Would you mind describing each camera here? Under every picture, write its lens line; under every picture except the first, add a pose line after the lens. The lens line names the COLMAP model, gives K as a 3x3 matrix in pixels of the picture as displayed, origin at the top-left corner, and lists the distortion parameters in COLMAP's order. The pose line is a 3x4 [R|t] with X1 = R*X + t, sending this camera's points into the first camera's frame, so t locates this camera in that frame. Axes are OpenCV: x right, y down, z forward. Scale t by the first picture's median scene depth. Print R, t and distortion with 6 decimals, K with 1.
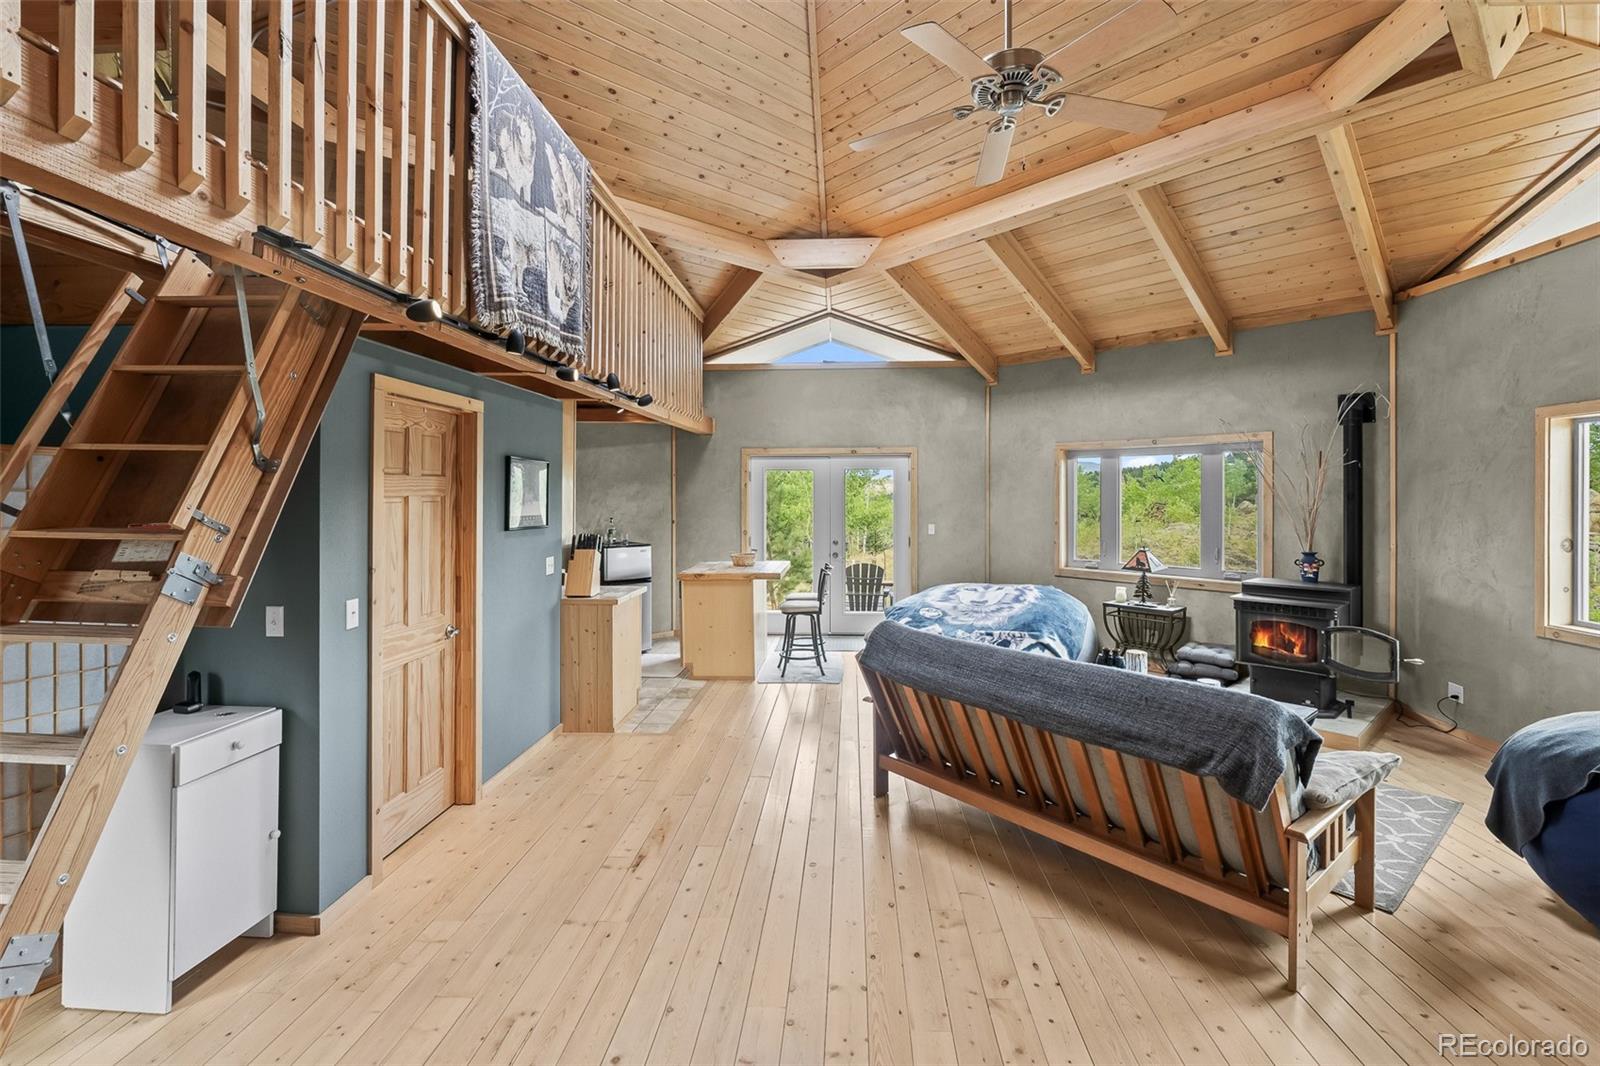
lens RADIAL K [[714.5, 0, 816.1], [0, 714.5, 491.7], [0, 0, 1]] dist [-0.003544, -0.000629]
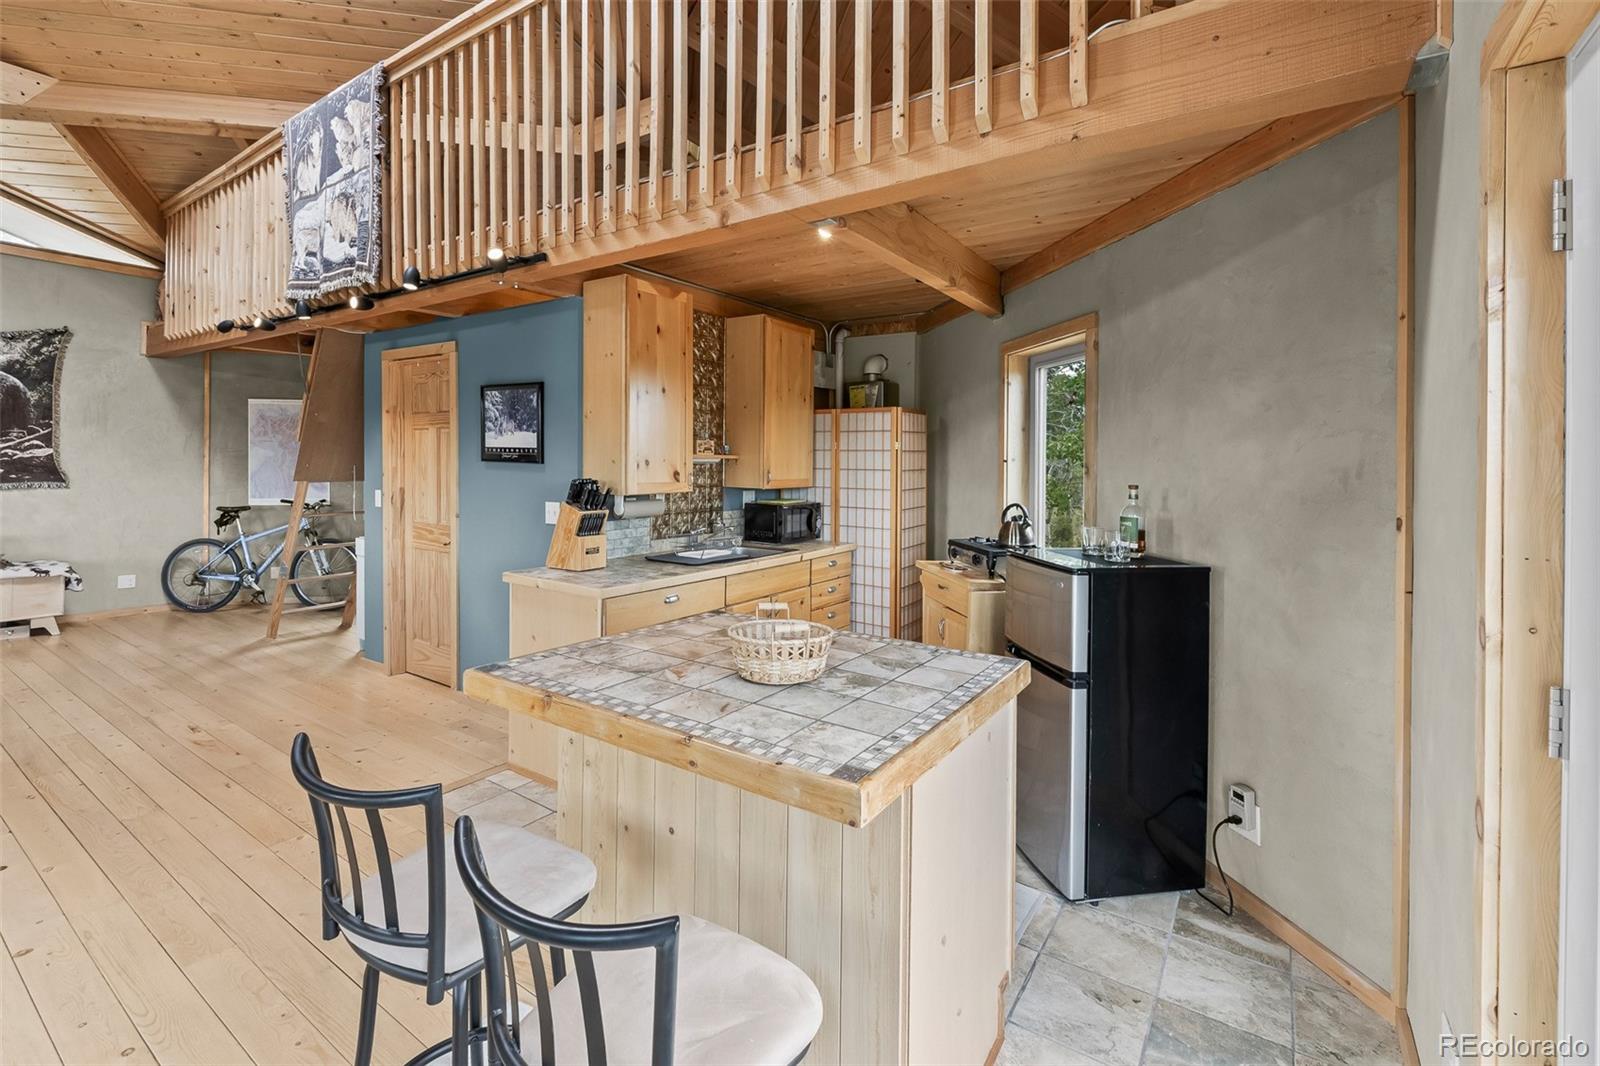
lens RADIAL K [[697.8, 0, 805.9], [0, 697.8, 459.4], [0, 0, 1]] dist [-0.002907, -0.000238]
pose [[-0.504312, -0.009931, -0.863465, 0.123888], [-0.012595, 0.999912, -0.004144, 0.035551], [0.863430, 0.008785, -0.504392, 1.346533]]
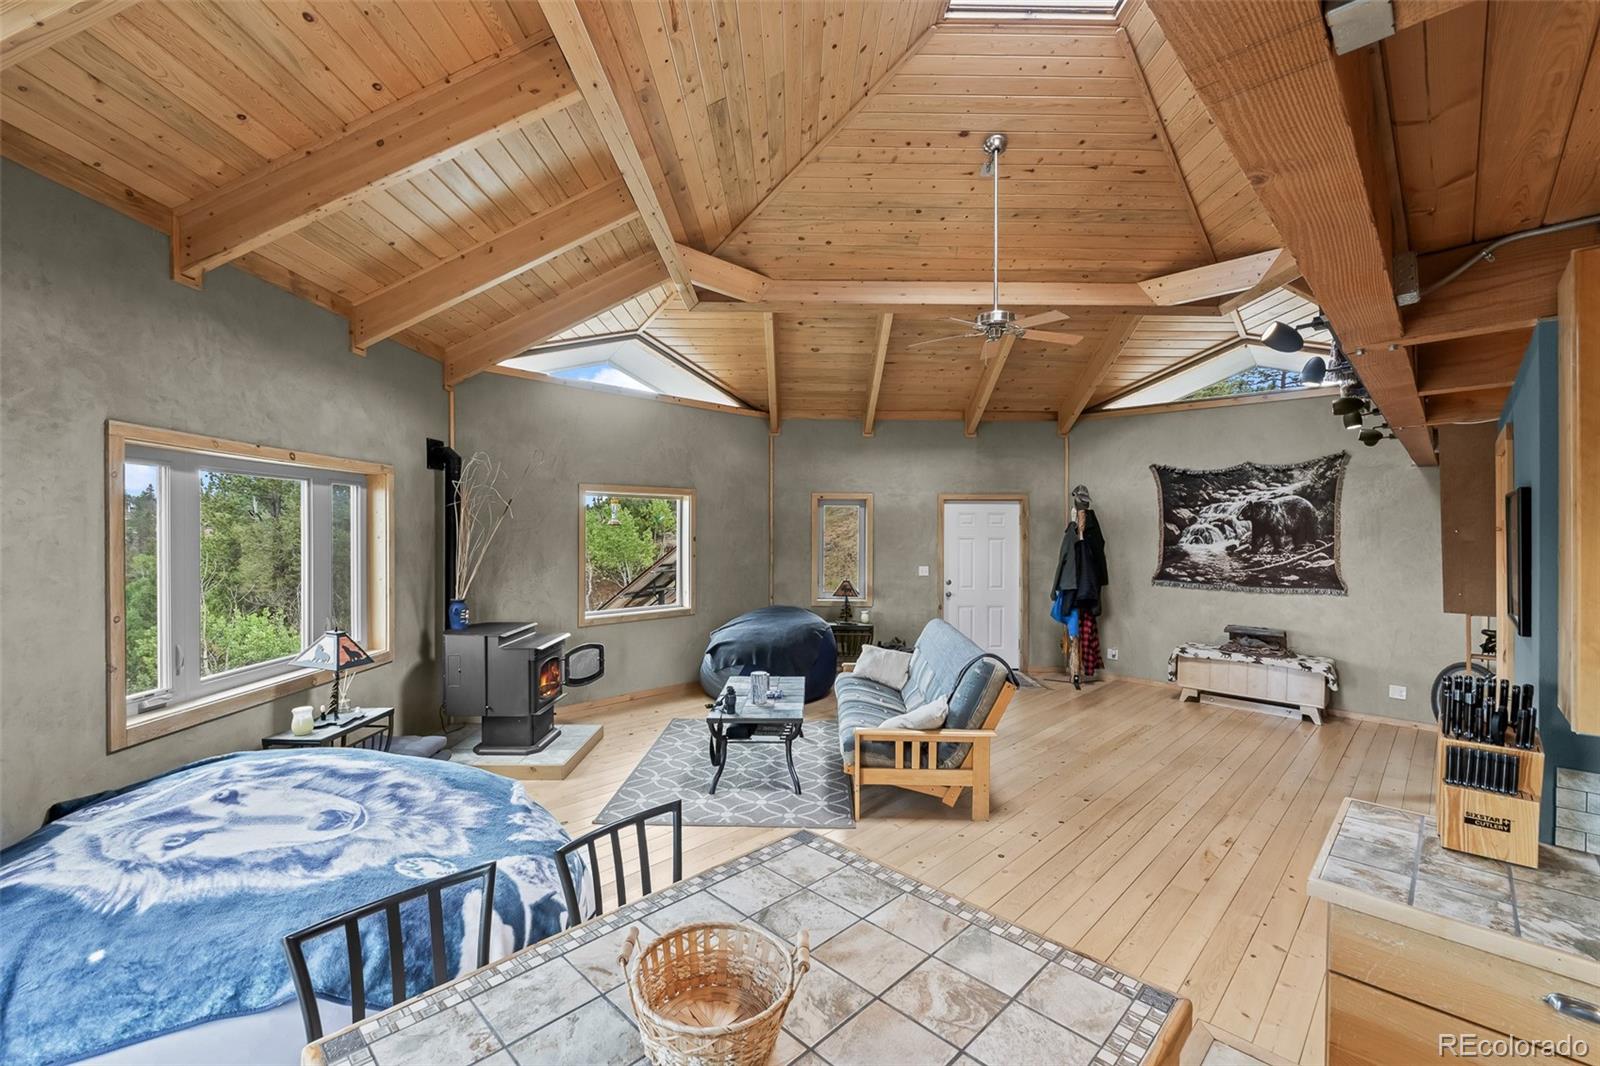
lens RADIAL K [[685.0, 0, 800.0], [0, 685.0, 533.0], [0, 0, 1]] dist [-0.007224, -0.000516]
pose [[-0.752452, -0.007349, 0.658606, -0.258644], [-0.006681, 0.999971, 0.003525, -0.011252], [-0.658613, -0.001748, -0.752480, 1.314380]]
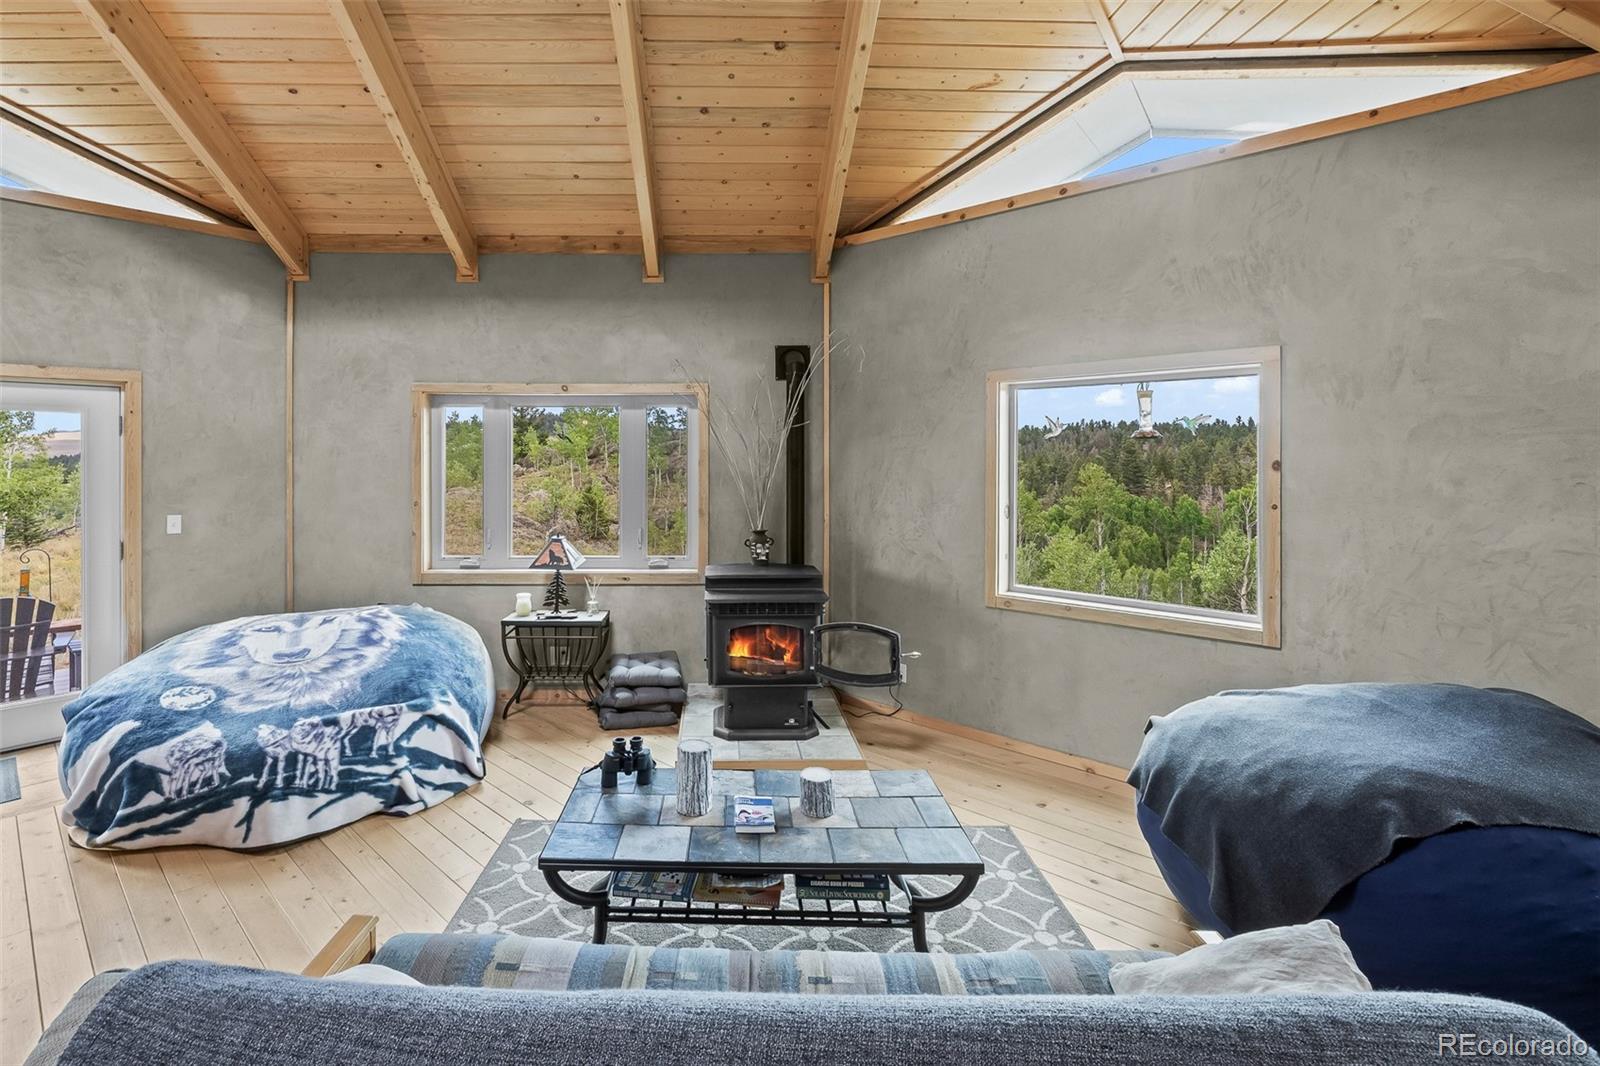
lens RADIAL K [[733.9, 0, 749.5], [0, 733.9, 458.2], [0, 0, 1]] dist [-0.005868, -0.000504]
pose [[0.647948, -0.001351, 0.761684, 0.029179], [-0.002096, 0.999991, 0.003557, -0.001597], [-0.761682, -0.003902, 0.647939, 0.423292]]
